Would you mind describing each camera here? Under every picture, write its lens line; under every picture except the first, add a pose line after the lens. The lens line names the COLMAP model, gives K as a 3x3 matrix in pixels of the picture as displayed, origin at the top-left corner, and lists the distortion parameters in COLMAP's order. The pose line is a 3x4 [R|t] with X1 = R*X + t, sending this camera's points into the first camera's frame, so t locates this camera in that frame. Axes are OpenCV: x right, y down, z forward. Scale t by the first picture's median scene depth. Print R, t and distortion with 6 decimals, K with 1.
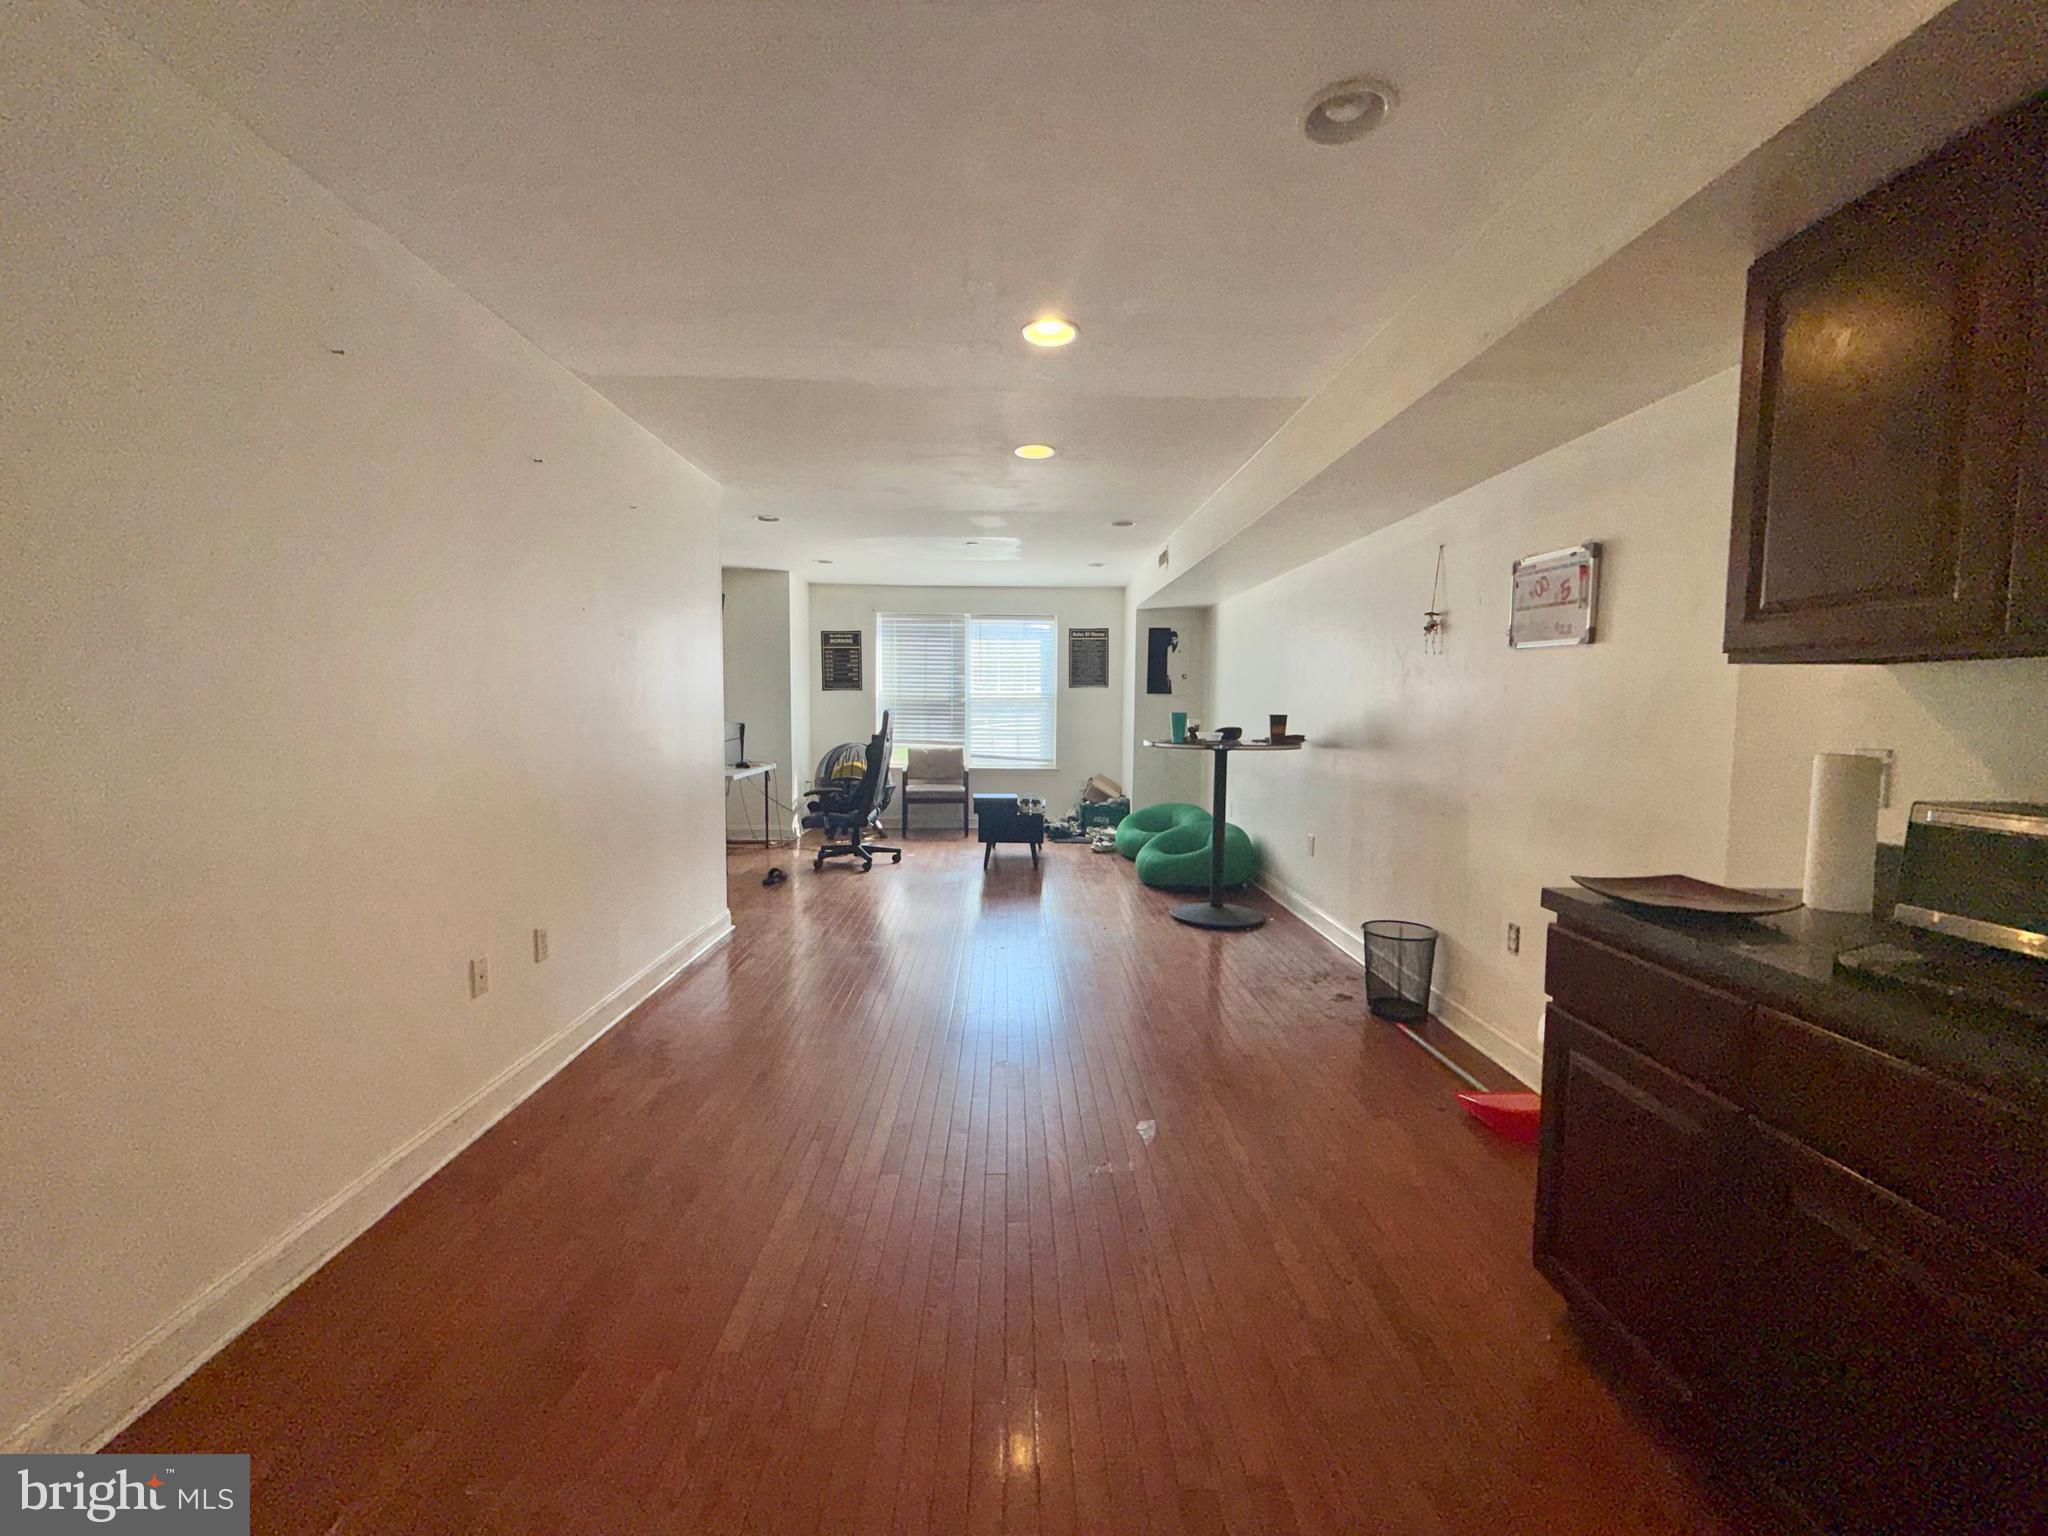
lens RADIAL K [[820.9, 0, 1022.0], [0, 820.9, 764.8], [0, 0, 1]] dist [-0.002576, -0.000208]
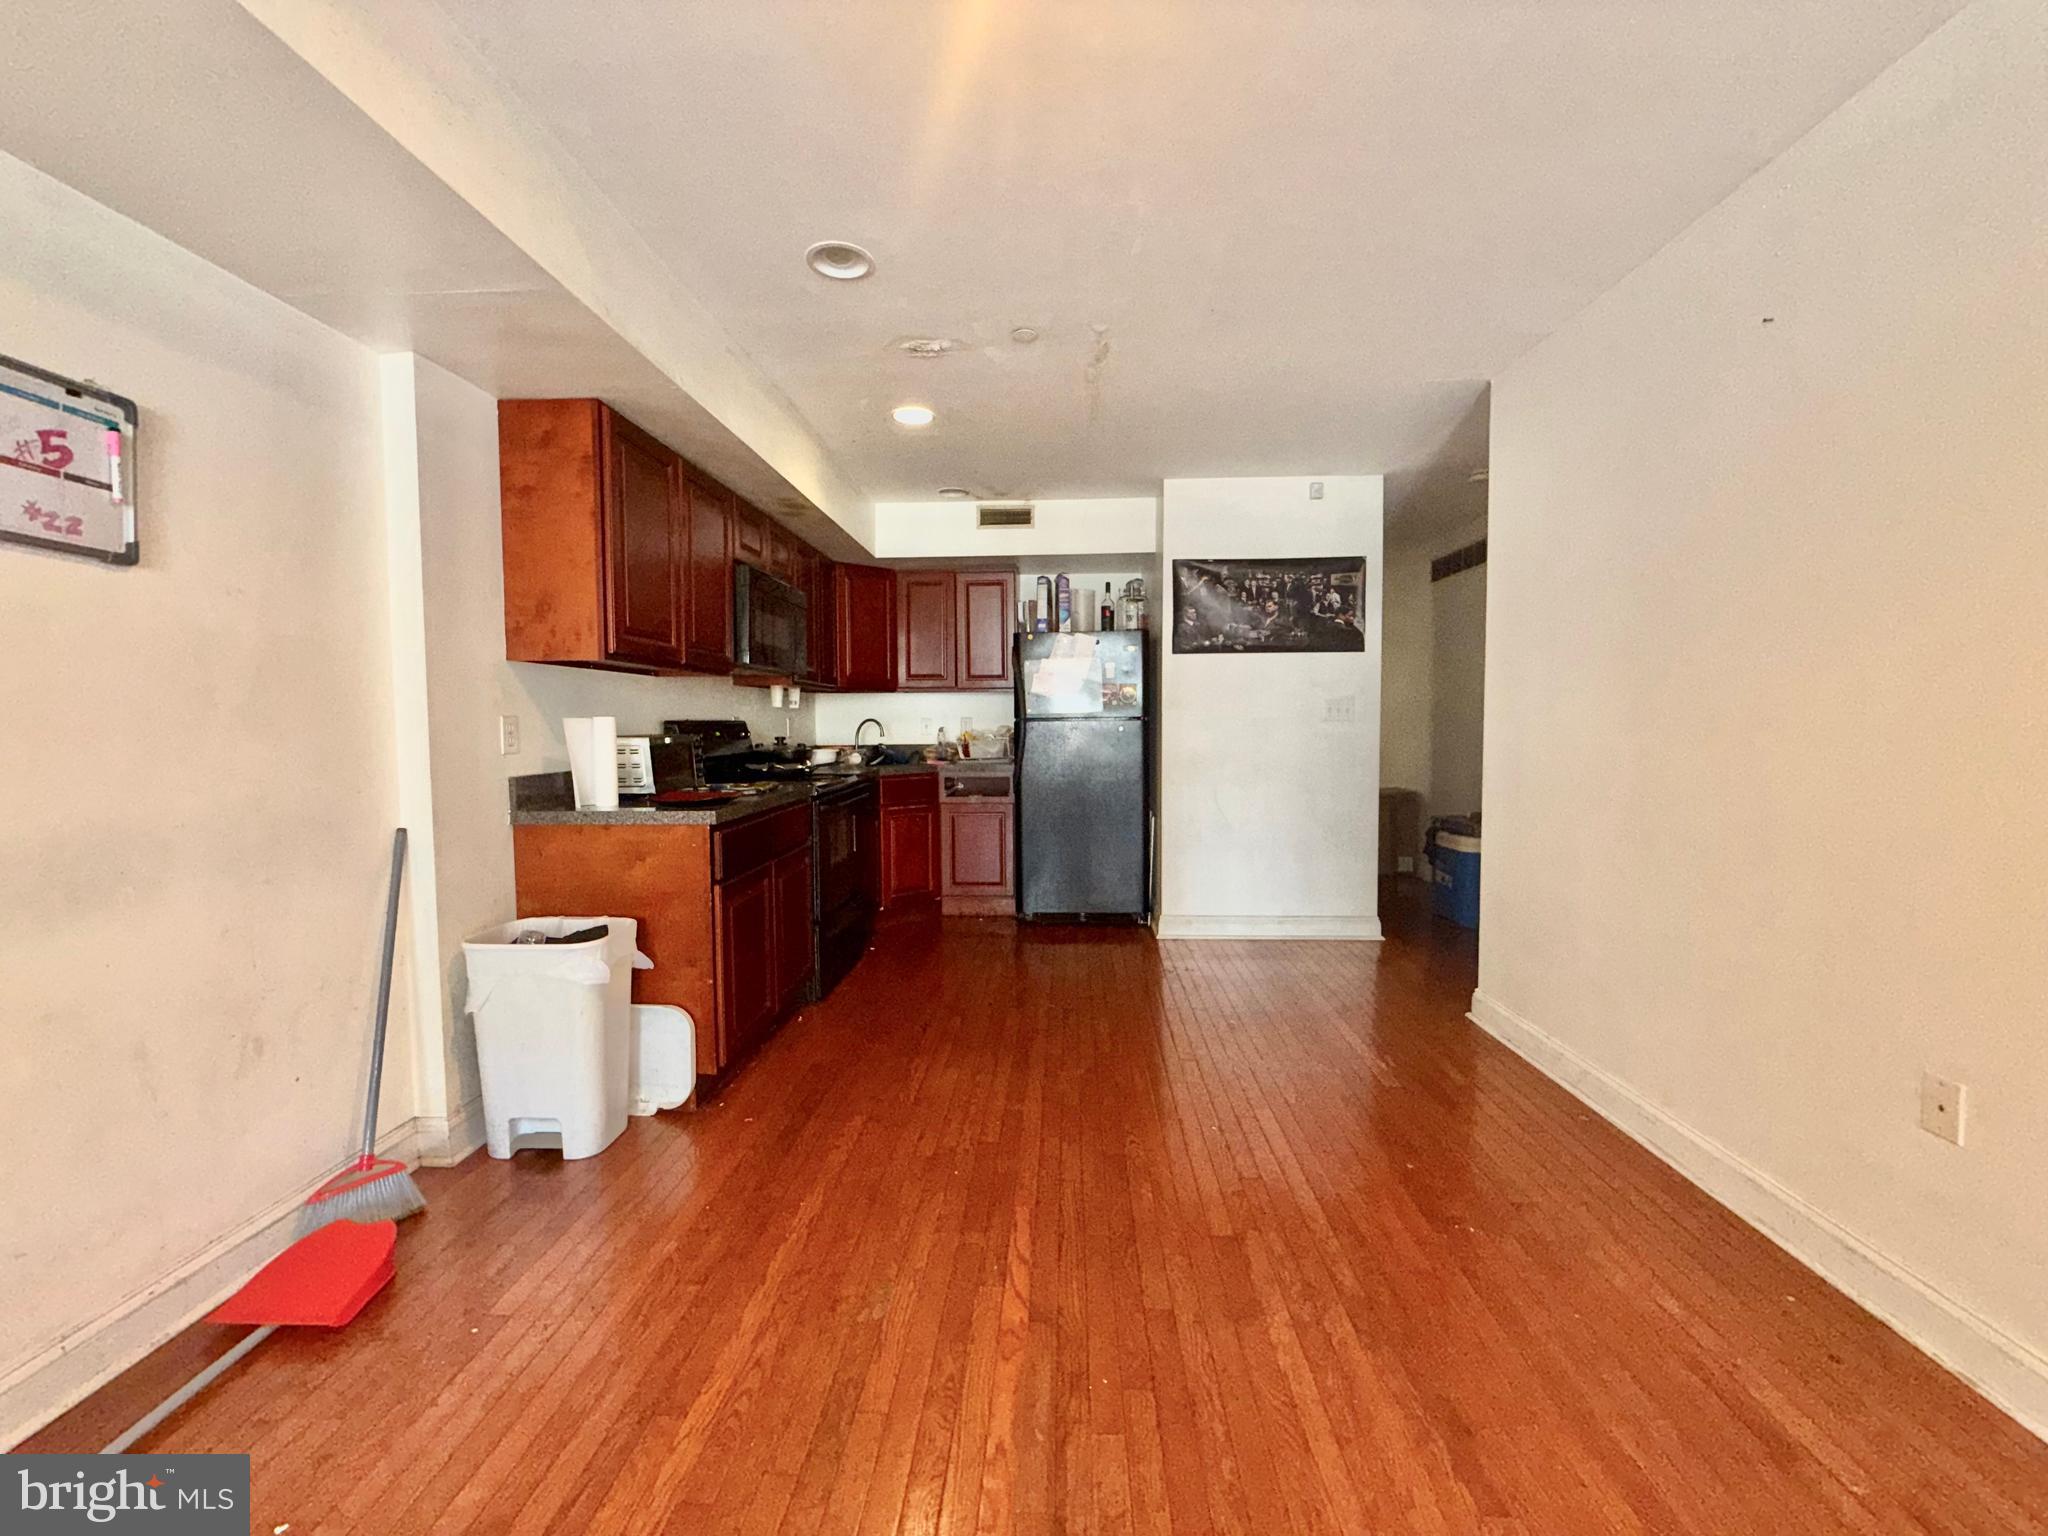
lens RADIAL K [[820.9, 0, 1025.2], [0, 820.9, 761.0], [0, 0, 1]] dist [-0.002576, -0.000208]
pose [[-0.997553, -0.005186, 0.069717, -0.013081], [0.003437, 0.992401, 0.123000, -0.074083], [-0.069826, 0.122939, -0.989955, 1.528680]]
